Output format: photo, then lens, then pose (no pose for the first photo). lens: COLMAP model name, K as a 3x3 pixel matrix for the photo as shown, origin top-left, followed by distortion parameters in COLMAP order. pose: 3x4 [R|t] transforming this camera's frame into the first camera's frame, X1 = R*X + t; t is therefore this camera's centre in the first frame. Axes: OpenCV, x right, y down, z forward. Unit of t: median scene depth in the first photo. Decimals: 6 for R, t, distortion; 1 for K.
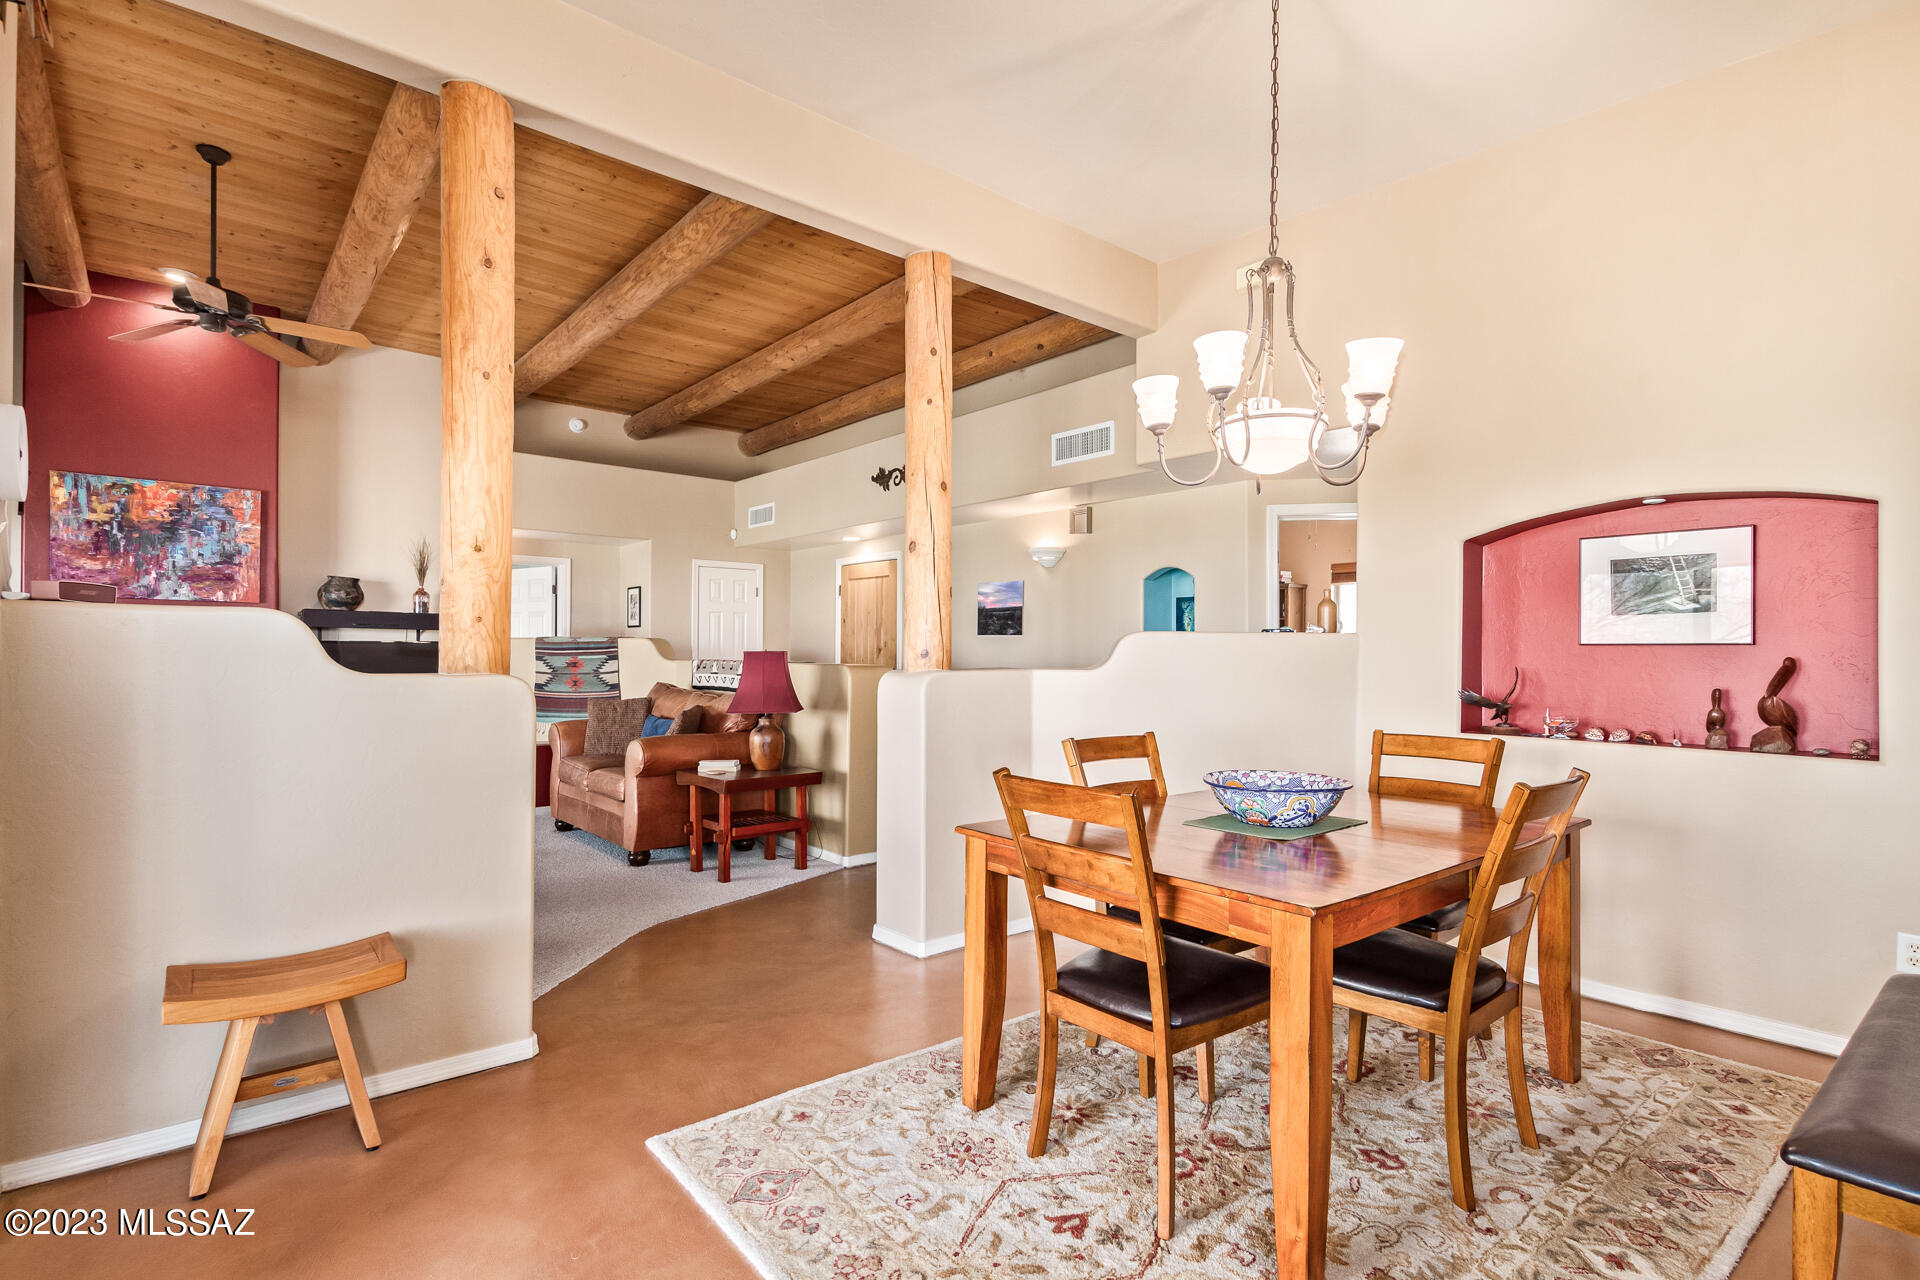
lens RADIAL K [[950.2, 0, 994.4], [0, 950.2, 717.6], [0, 0, 1]] dist [0.011201, -0.002658]
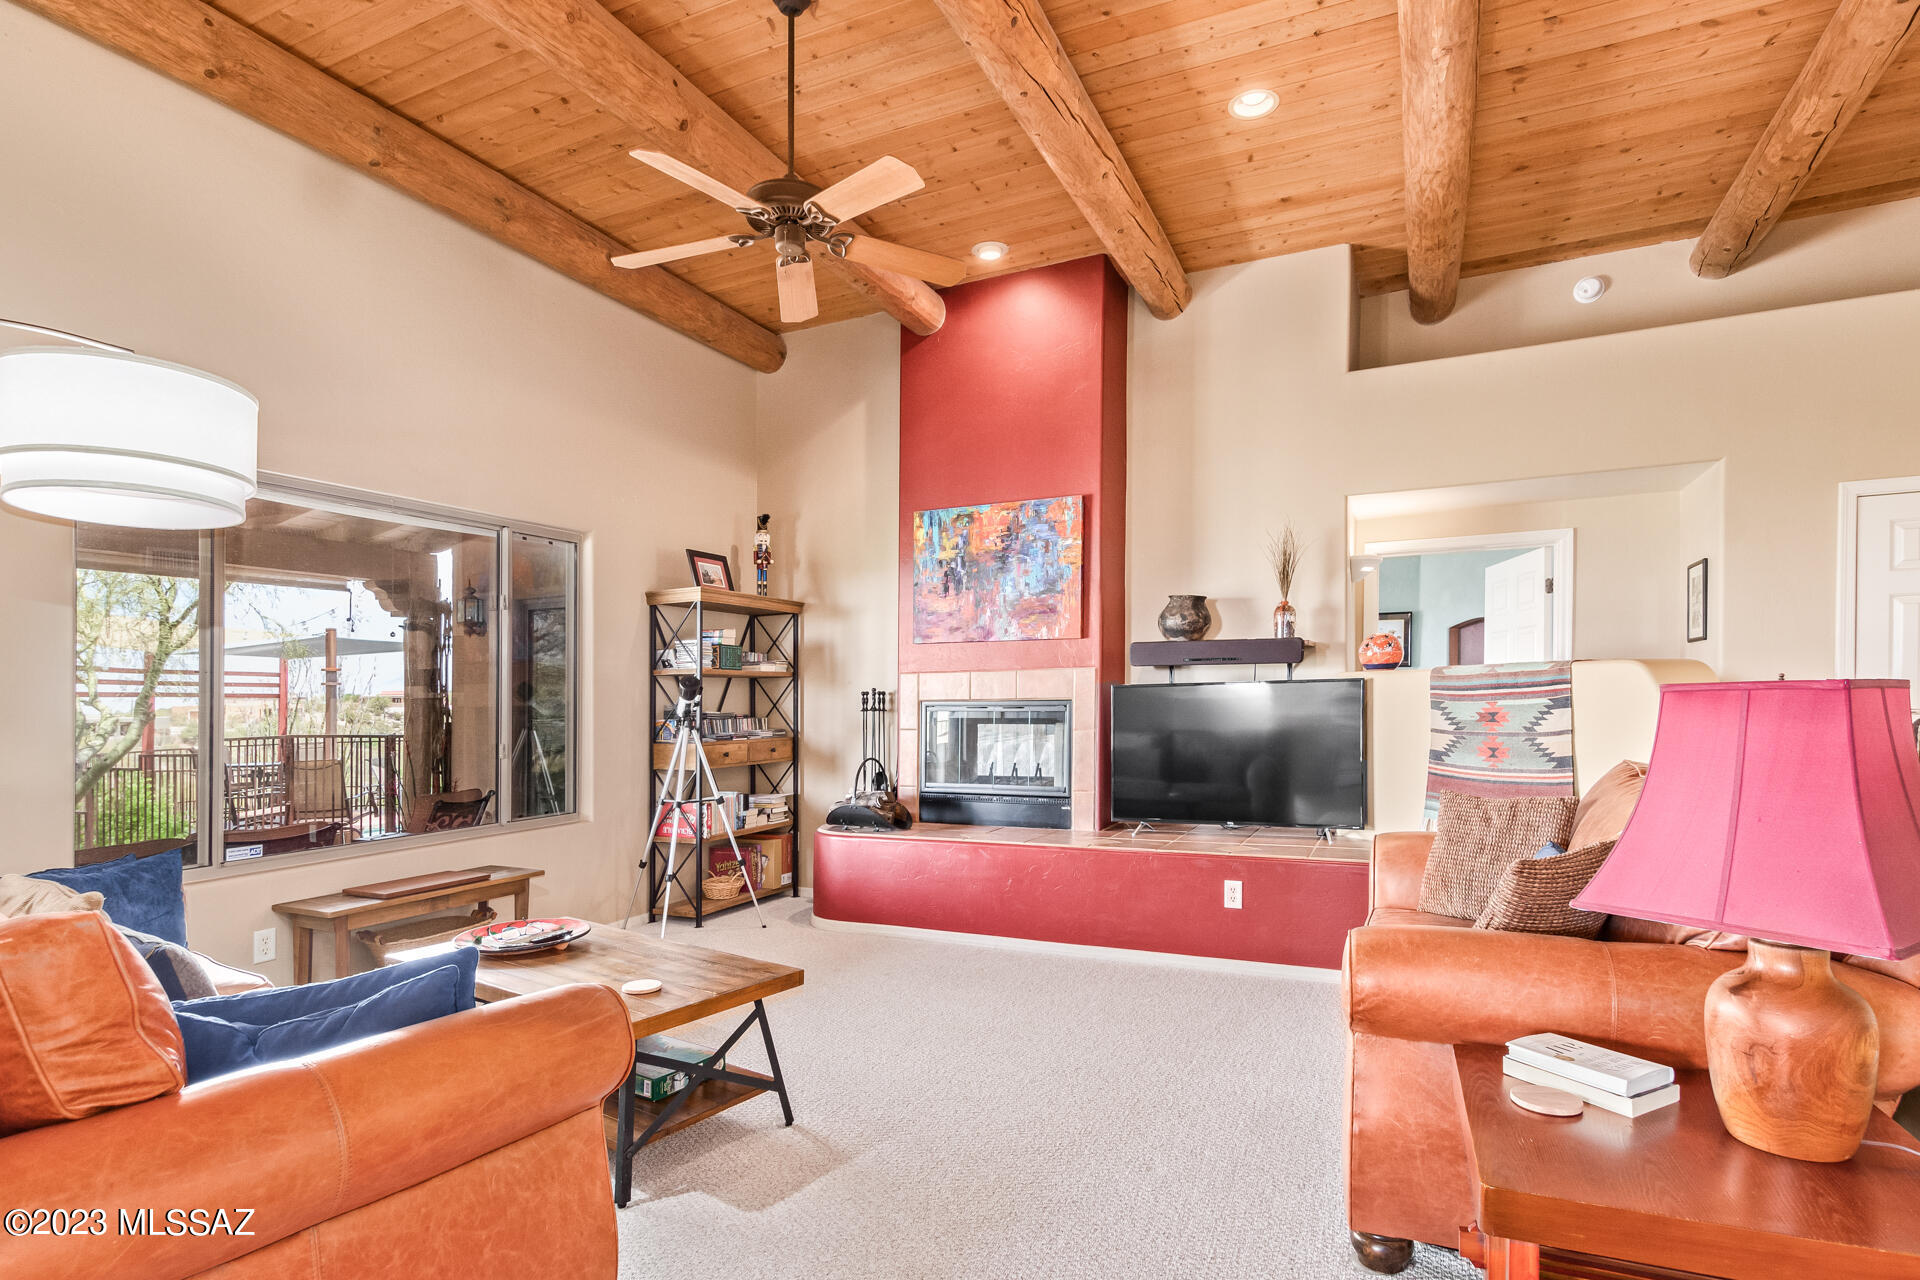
lens RADIAL K [[990.7, 0, 971.2], [0, 990.7, 636.5], [0, 0, 1]] dist [0.011355, -0.002746]
pose [[0.391333, -0.069662, -0.917609, -0.067385], [-0.044136, 0.994562, -0.094327, -0.043465], [0.919190, 0.077413, 0.386131, 0.648486]]
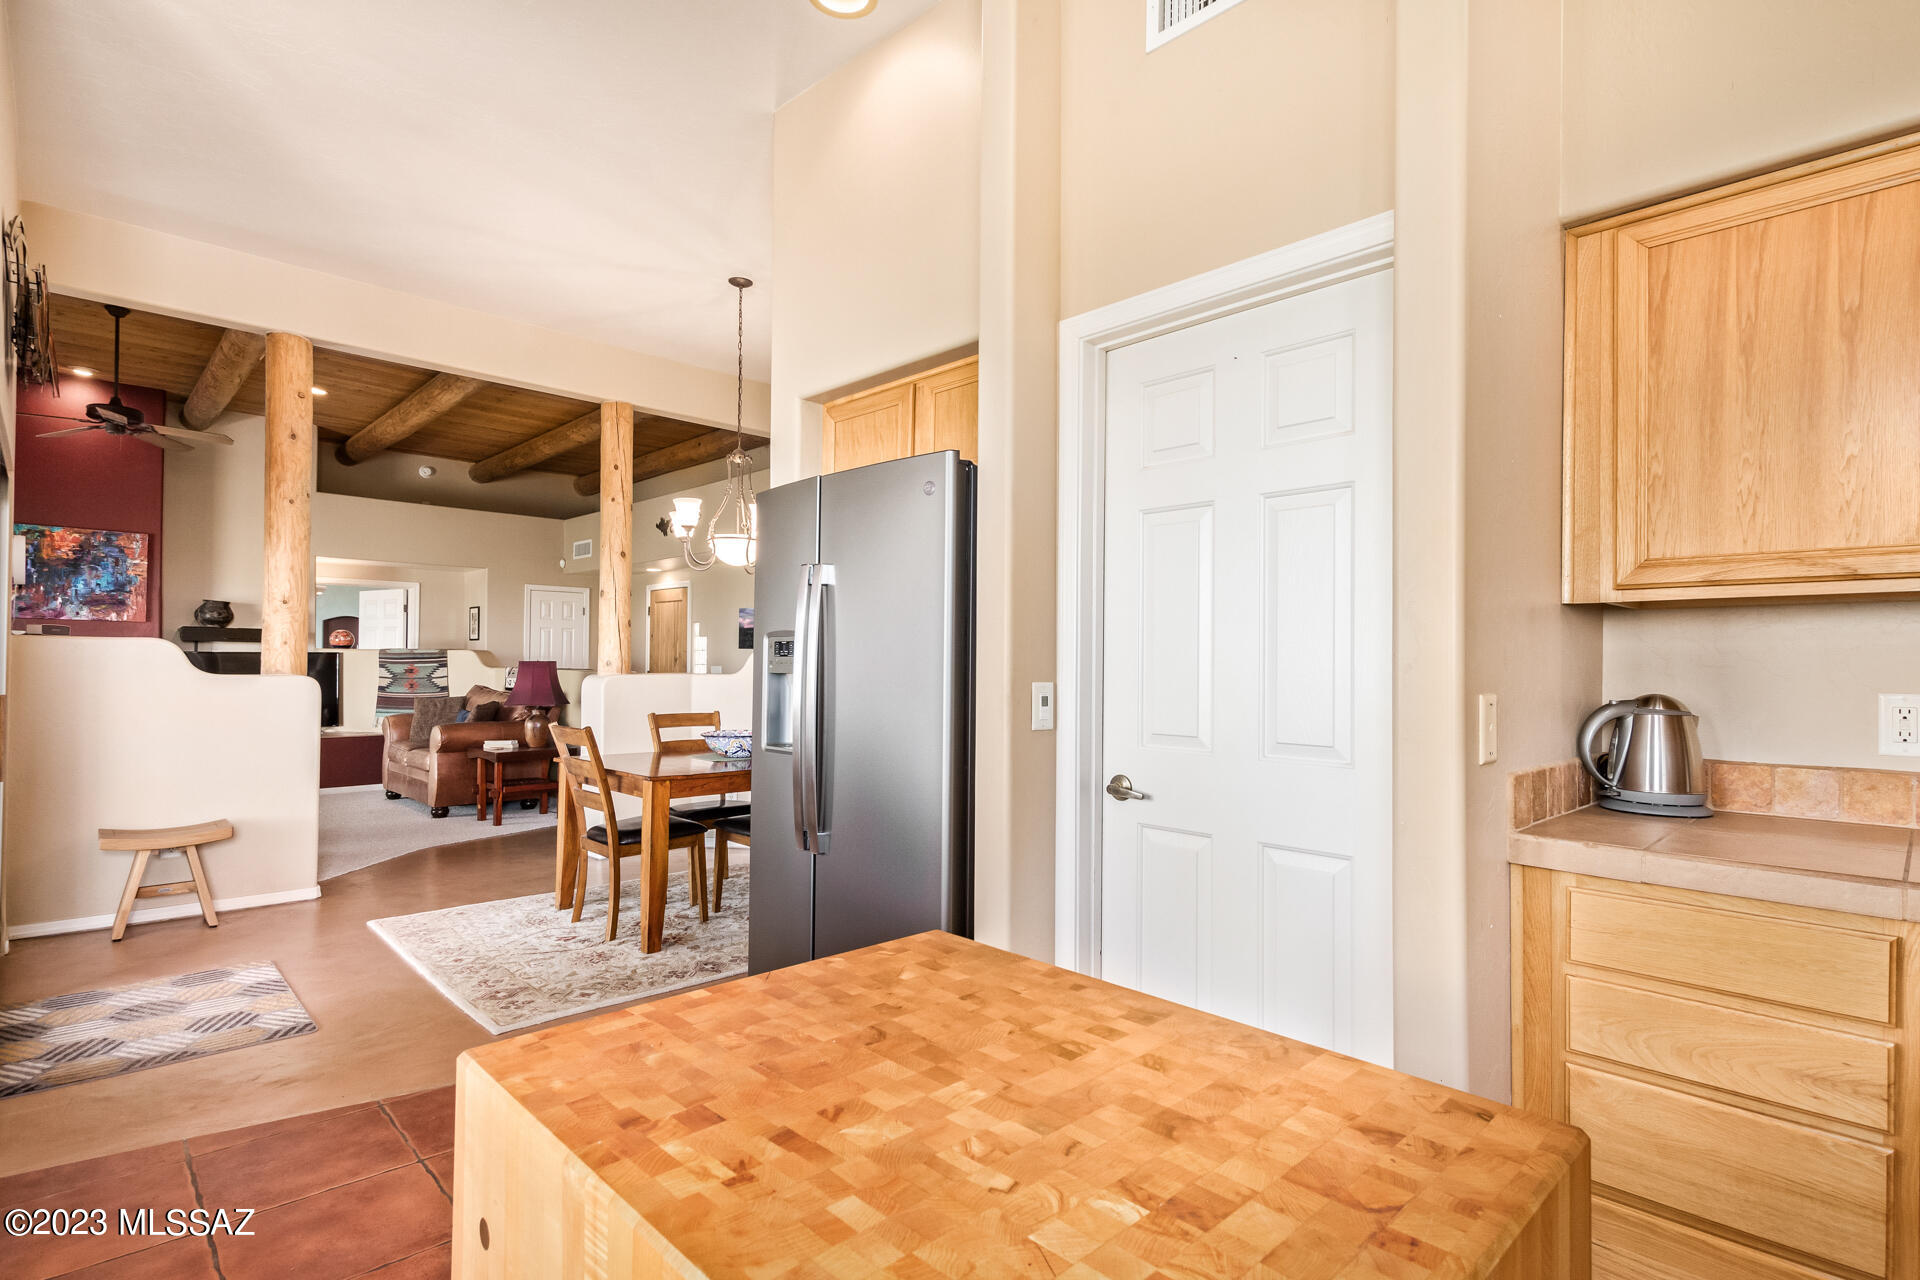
lens RADIAL K [[950.2, 0, 980.9], [0, 950.2, 713.9], [0, 0, 1]] dist [0.011201, -0.002658]
pose [[0.997787, -0.000942, 0.066489, 0.273071], [0.001865, 0.999903, -0.013818, 0.023842], [-0.066470, 0.013912, 0.997691, -0.367136]]
